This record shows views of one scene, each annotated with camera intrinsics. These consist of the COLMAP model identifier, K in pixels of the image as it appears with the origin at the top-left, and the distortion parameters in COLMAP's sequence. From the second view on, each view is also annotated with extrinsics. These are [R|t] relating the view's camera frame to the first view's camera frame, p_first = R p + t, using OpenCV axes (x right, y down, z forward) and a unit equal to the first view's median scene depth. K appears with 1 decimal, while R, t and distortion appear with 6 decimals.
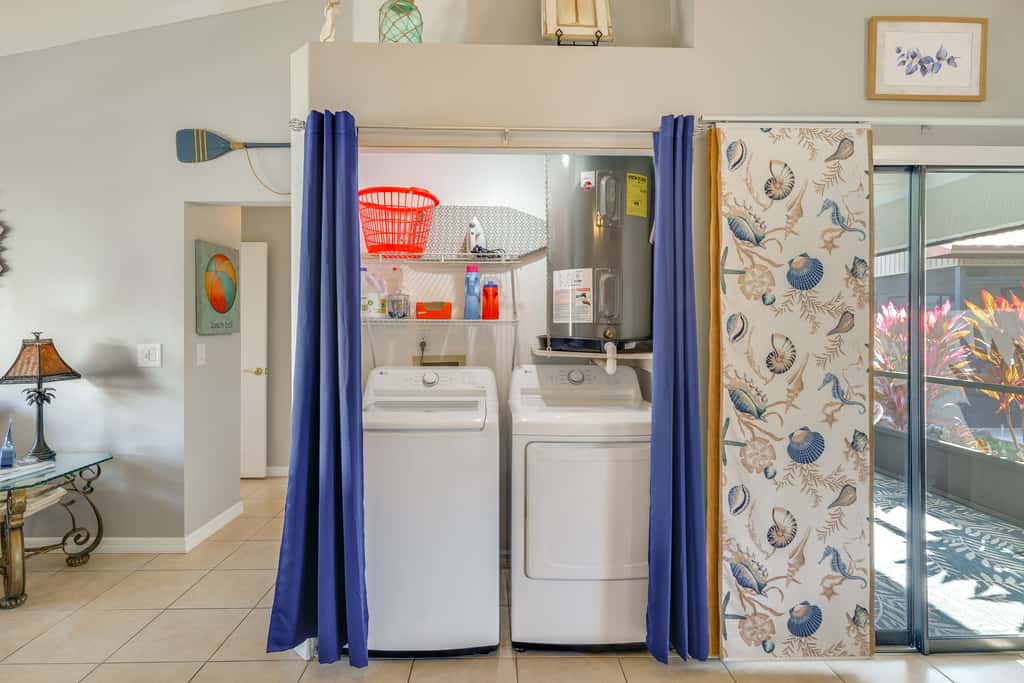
lens RADIAL K [[495.6, 0, 511.1], [0, 495.6, 339.2], [0, 0, 1]] dist [-0.000252, 0.000852]
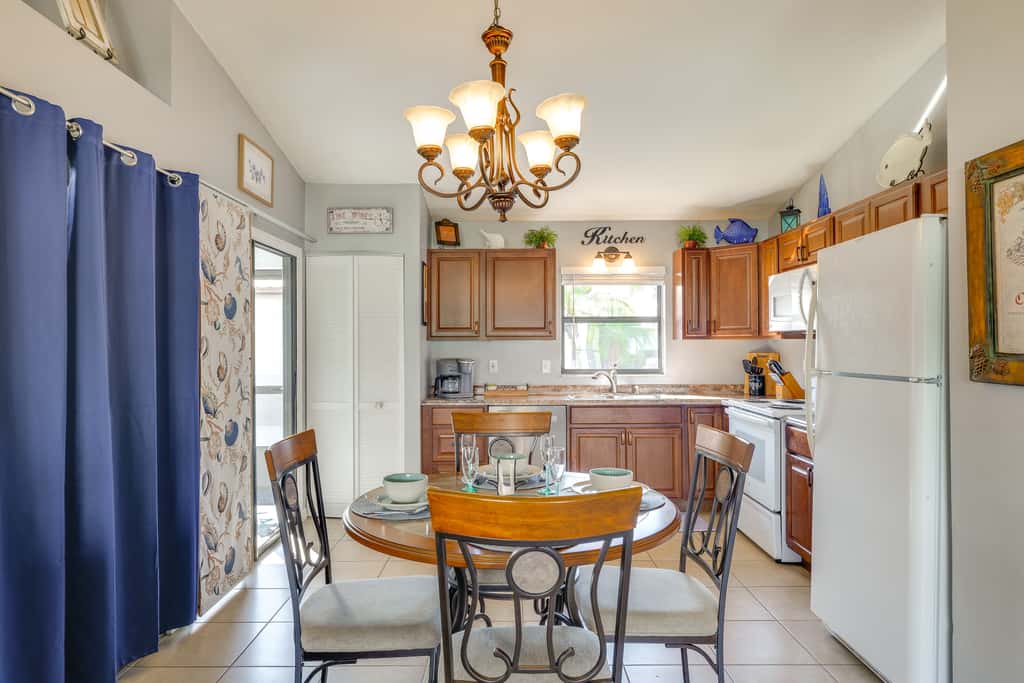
lens RADIAL K [[619.2, 0, 506.6], [0, 619.2, 339.7], [0, 0, 1]] dist [0.009178, -0.001396]
pose [[0.019272, 0.007703, 0.999785, -1.114951], [0.008204, 0.999935, -0.007862, -0.023664], [-0.999781, 0.008353, 0.019208, 0.199469]]
